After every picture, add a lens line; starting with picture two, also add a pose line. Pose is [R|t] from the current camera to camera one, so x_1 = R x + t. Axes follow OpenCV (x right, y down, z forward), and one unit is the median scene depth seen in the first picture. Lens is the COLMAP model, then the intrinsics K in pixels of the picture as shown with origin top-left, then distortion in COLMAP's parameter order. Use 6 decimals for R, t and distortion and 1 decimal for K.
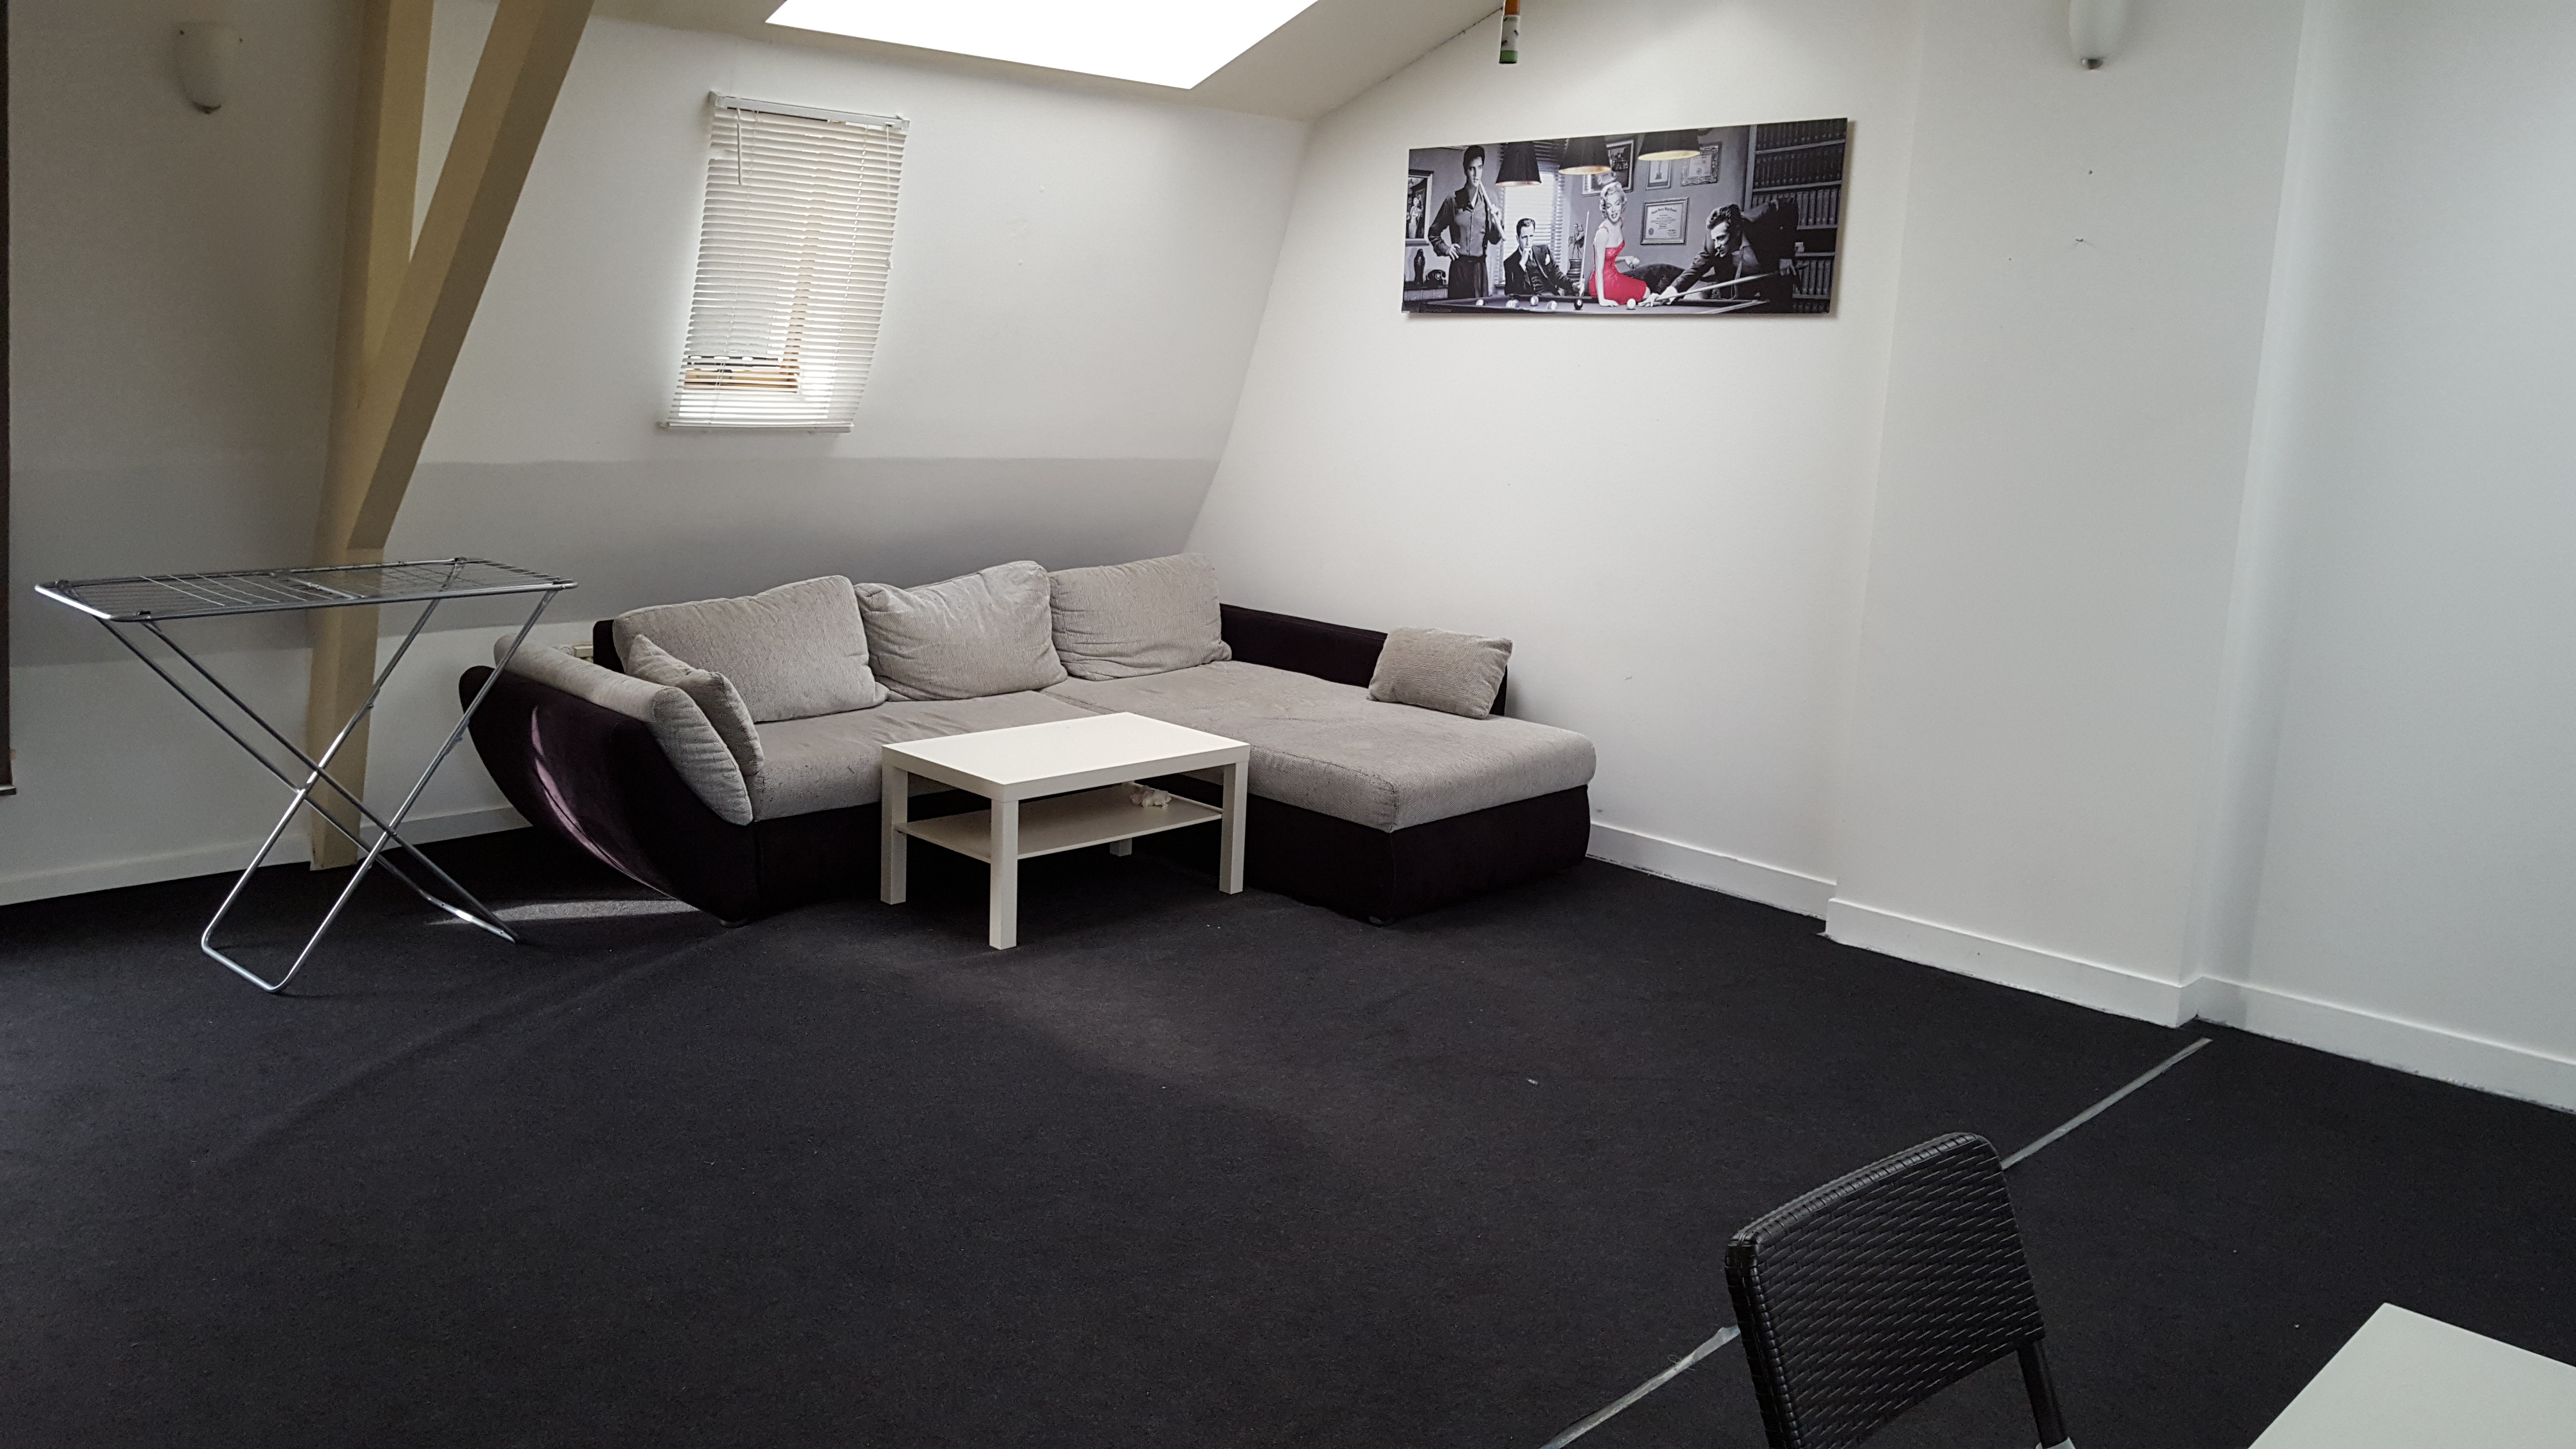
lens RADIAL K [[1928.9, 0, 1288.0], [0, 1928.9, 724.5], [0, 0, 1]] dist [0.000693, 0.000158]
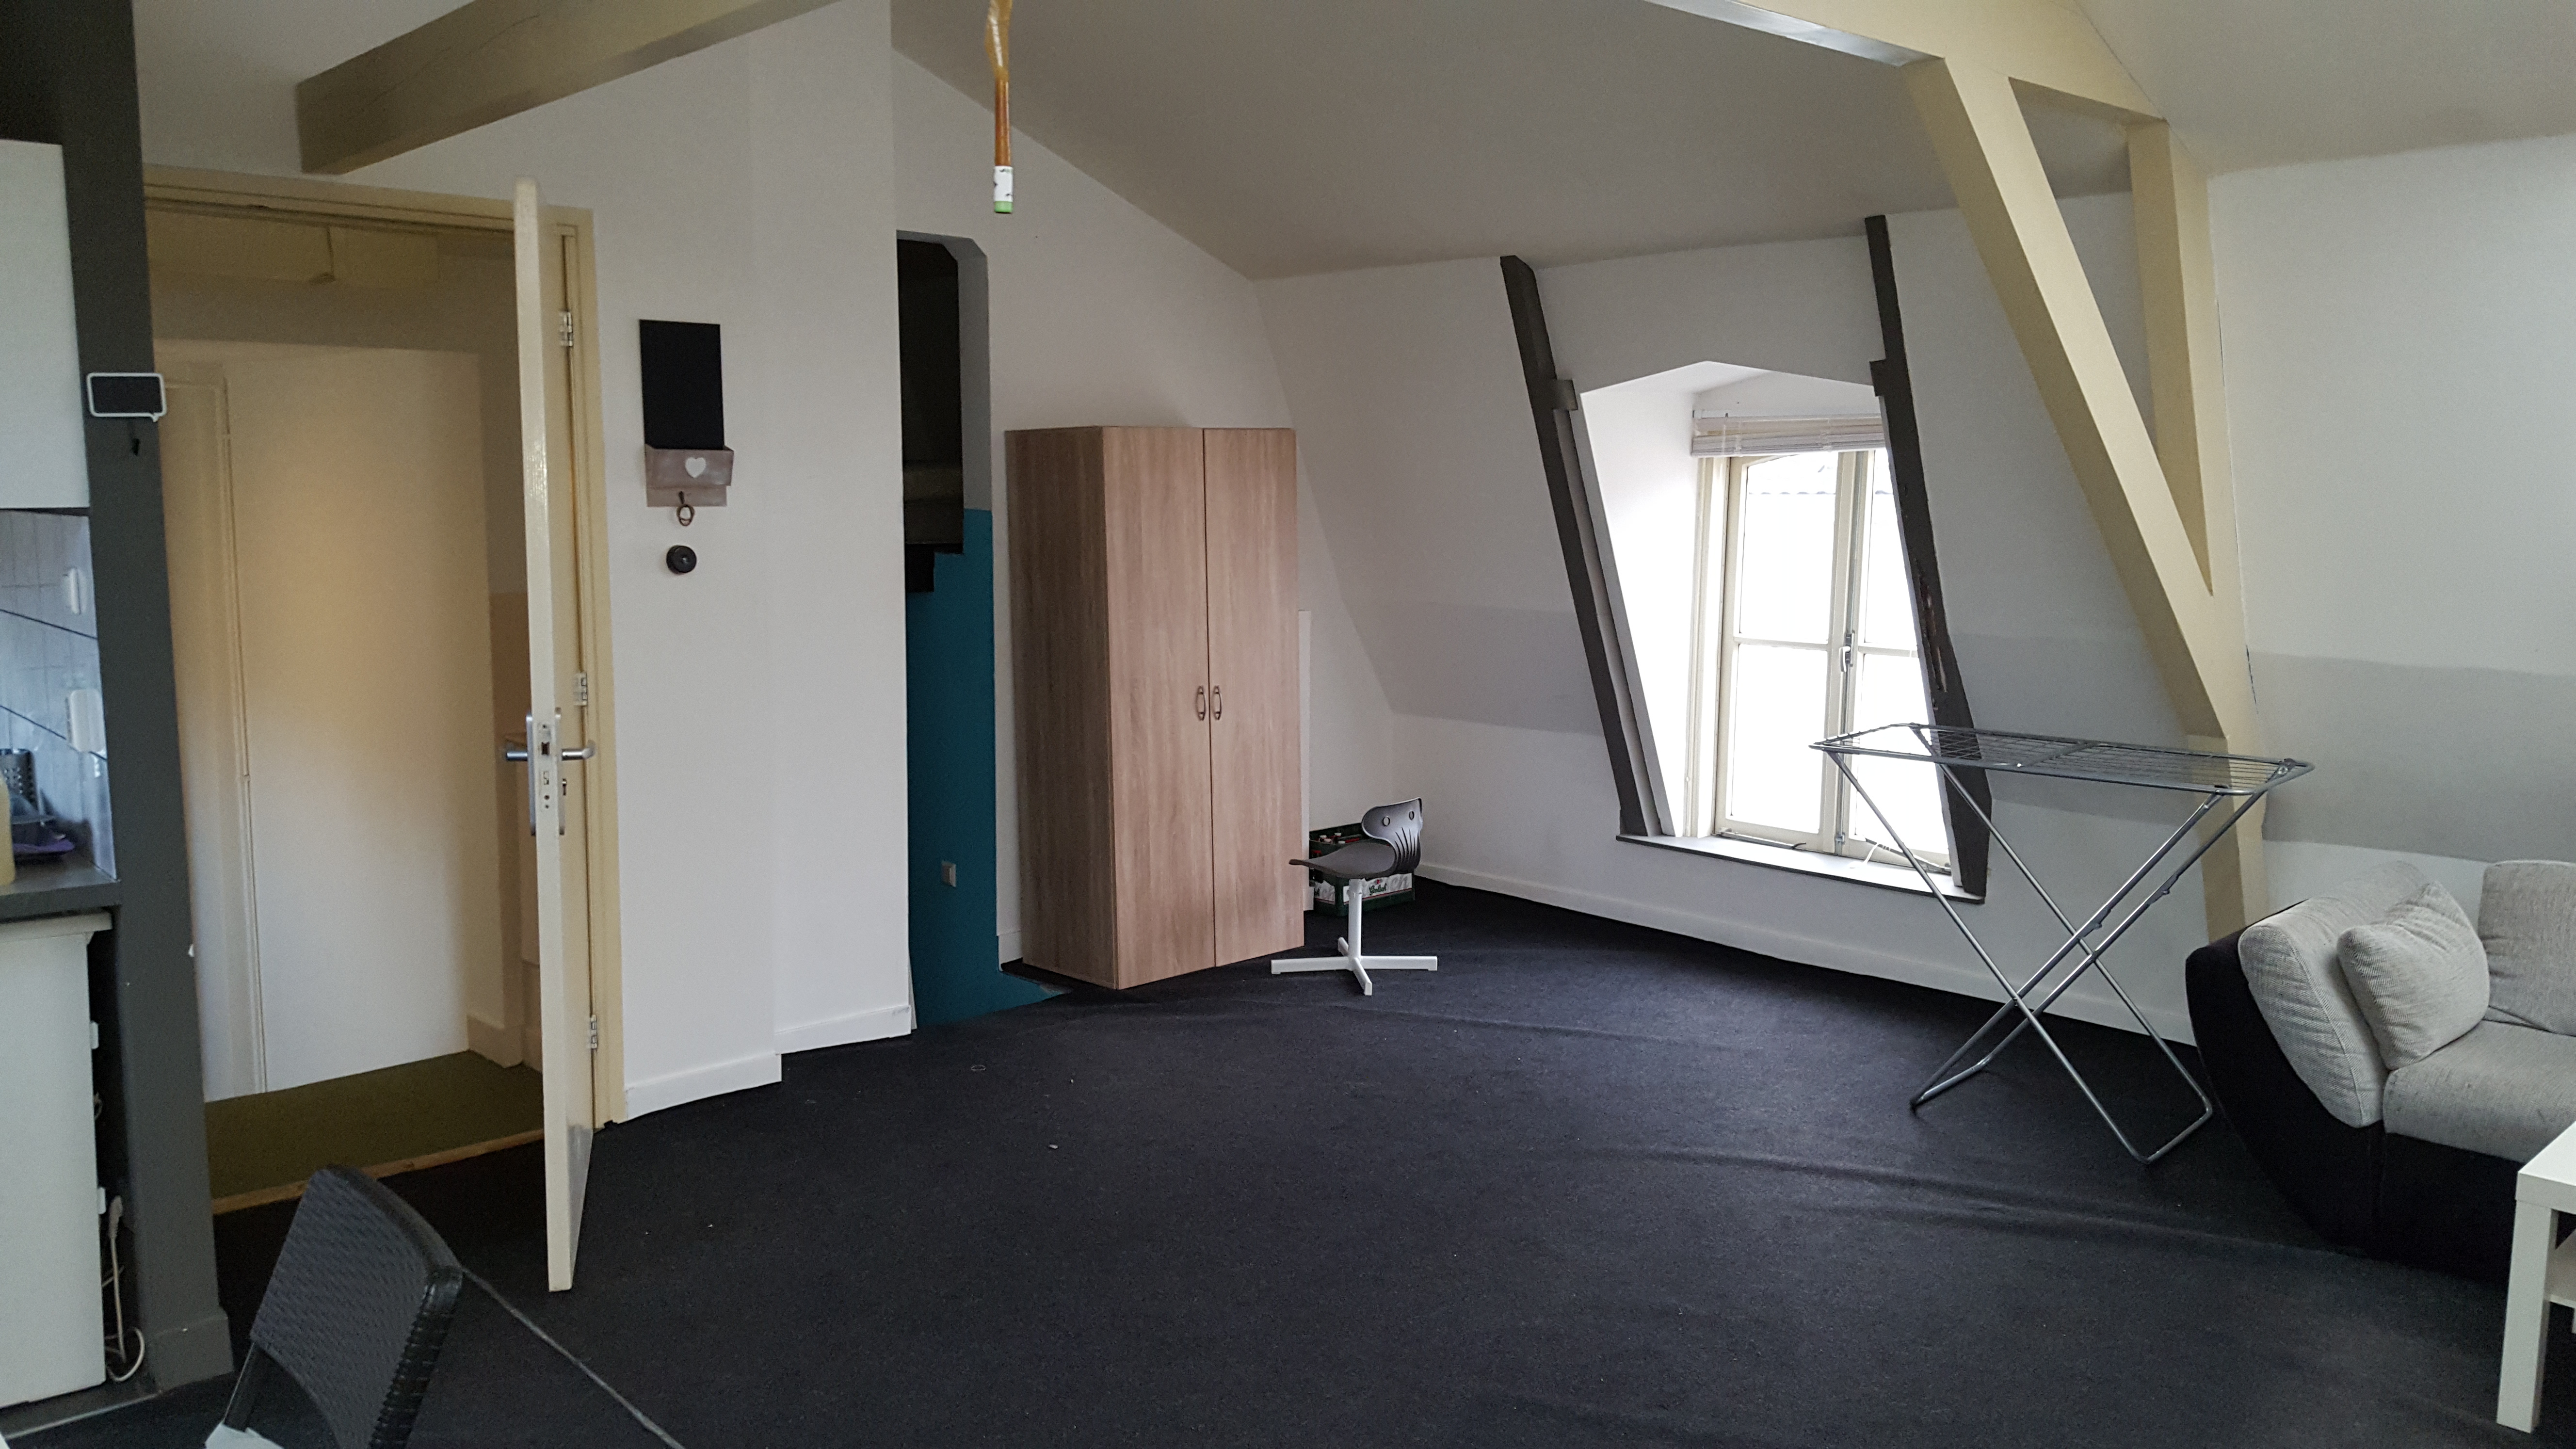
lens RADIAL K [[1928.9, 0, 1288.0], [0, 1928.9, 724.5], [0, 0, 1]] dist [0.000693, 0.000158]
pose [[-0.049676, 0.093354, -0.994393, 0.516506], [-0.195524, 0.975449, 0.101343, -0.104596], [0.979440, 0.199462, -0.030203, 0.568741]]
